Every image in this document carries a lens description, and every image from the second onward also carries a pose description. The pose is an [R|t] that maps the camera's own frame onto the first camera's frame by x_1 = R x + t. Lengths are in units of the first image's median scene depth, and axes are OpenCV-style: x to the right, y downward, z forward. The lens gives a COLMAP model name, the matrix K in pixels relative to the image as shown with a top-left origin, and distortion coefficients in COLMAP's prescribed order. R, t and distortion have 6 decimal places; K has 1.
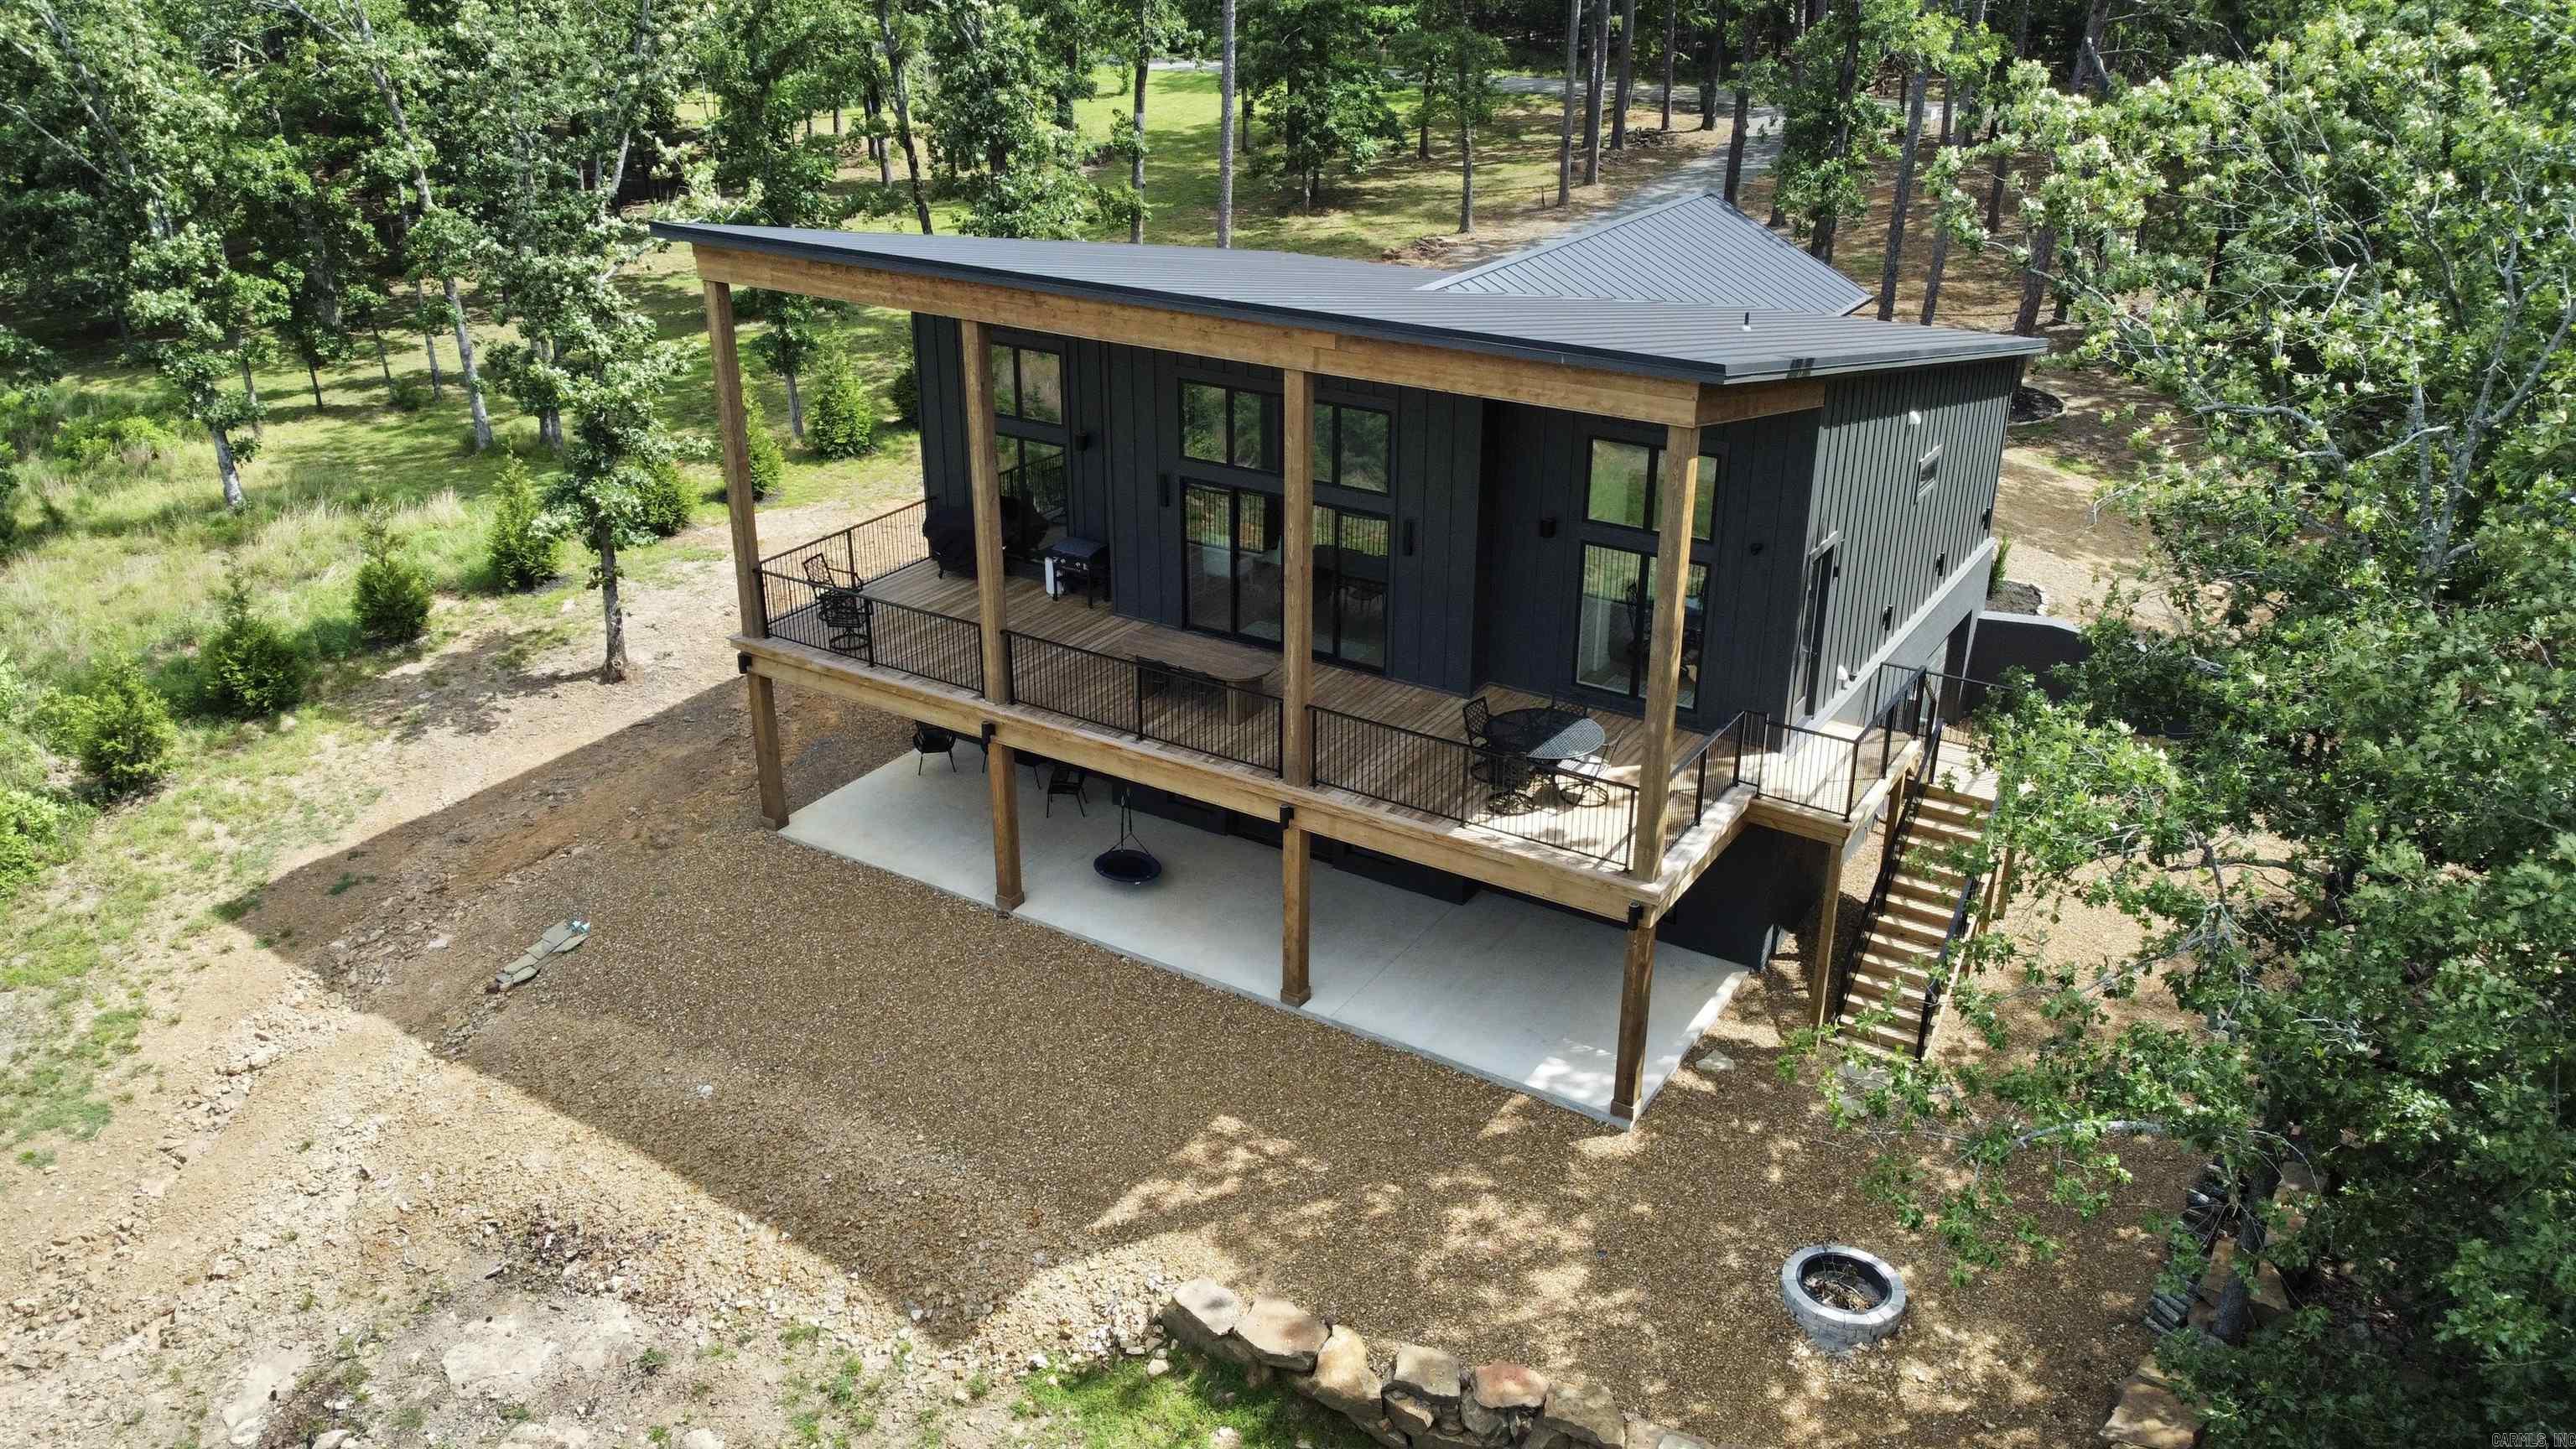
lens RADIAL K [[1925.2, 0, 1288.0], [0, 1925.2, 724.5], [0, 0, 1]] dist [-0.016991, 0.002504]
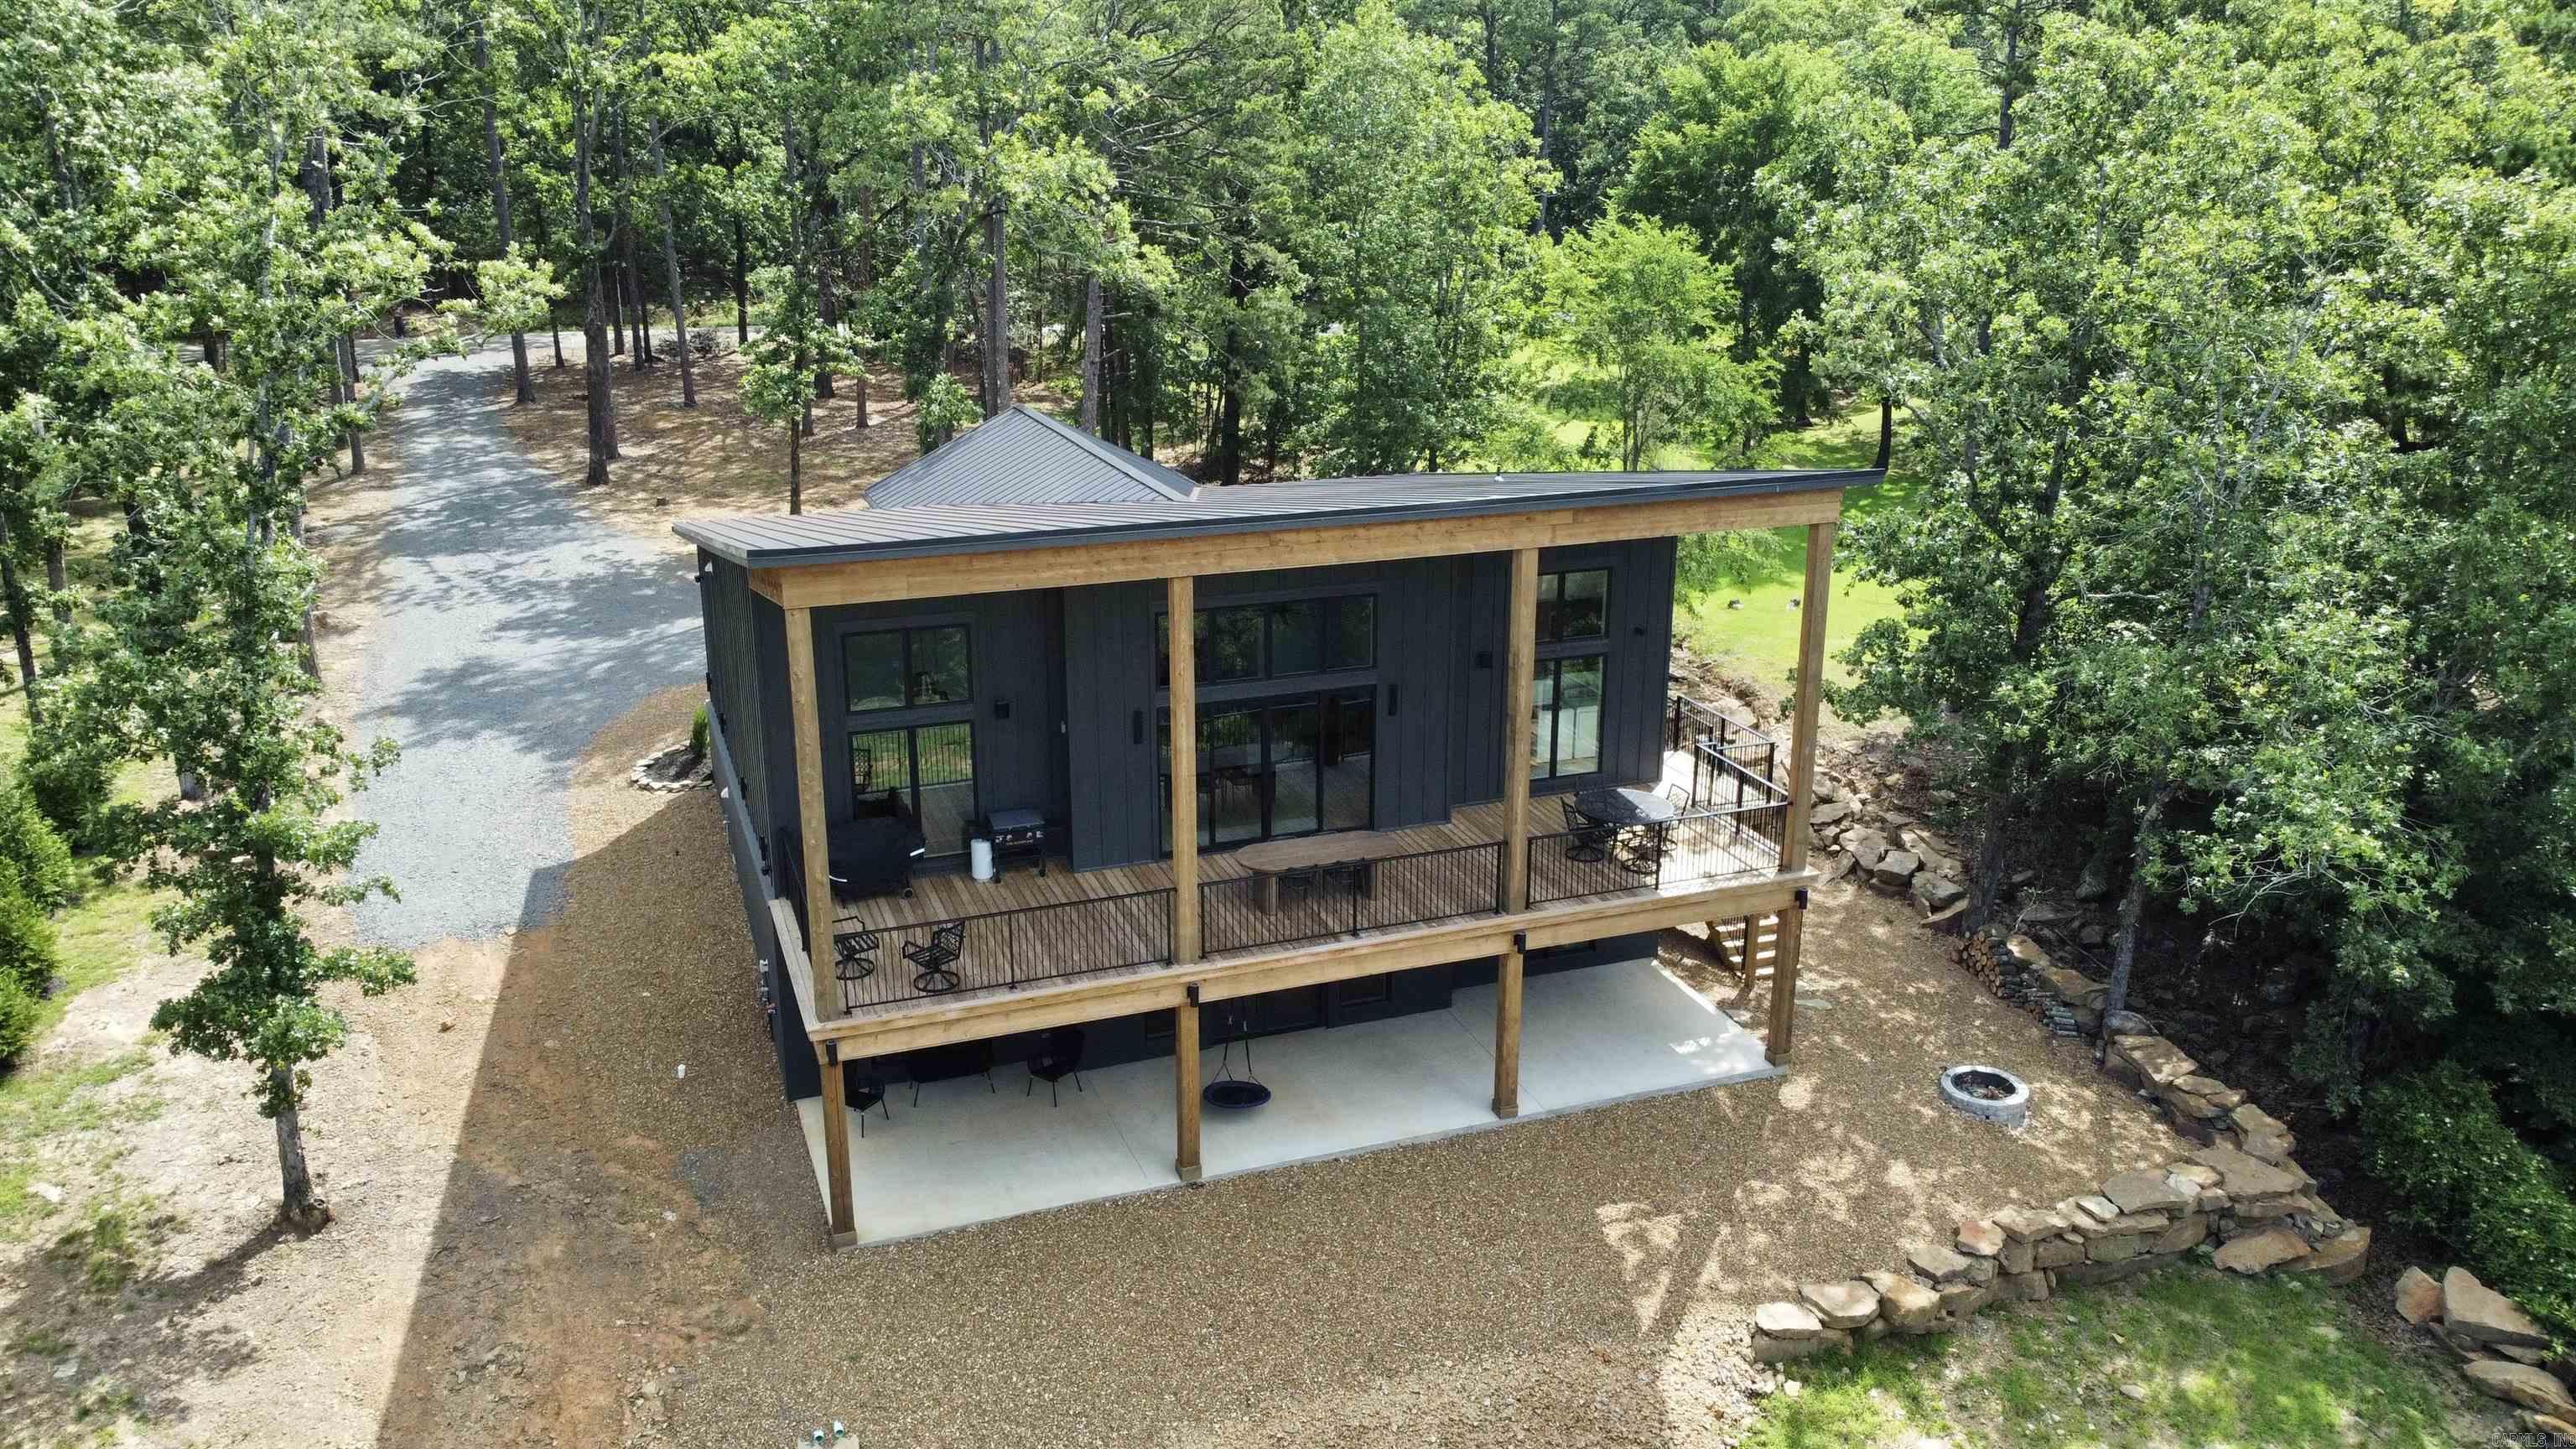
lens RADIAL K [[2153.7, 0, 1288.0], [0, 2153.7, 724.5], [0, 0, 1]] dist [0.032038, -0.000294]
pose [[0.605033, -0.260516, 0.752374, -0.928026], [0.317443, 0.945531, 0.072122, -0.191924], [-0.730182, 0.195200, 0.654776, 0.241549]]
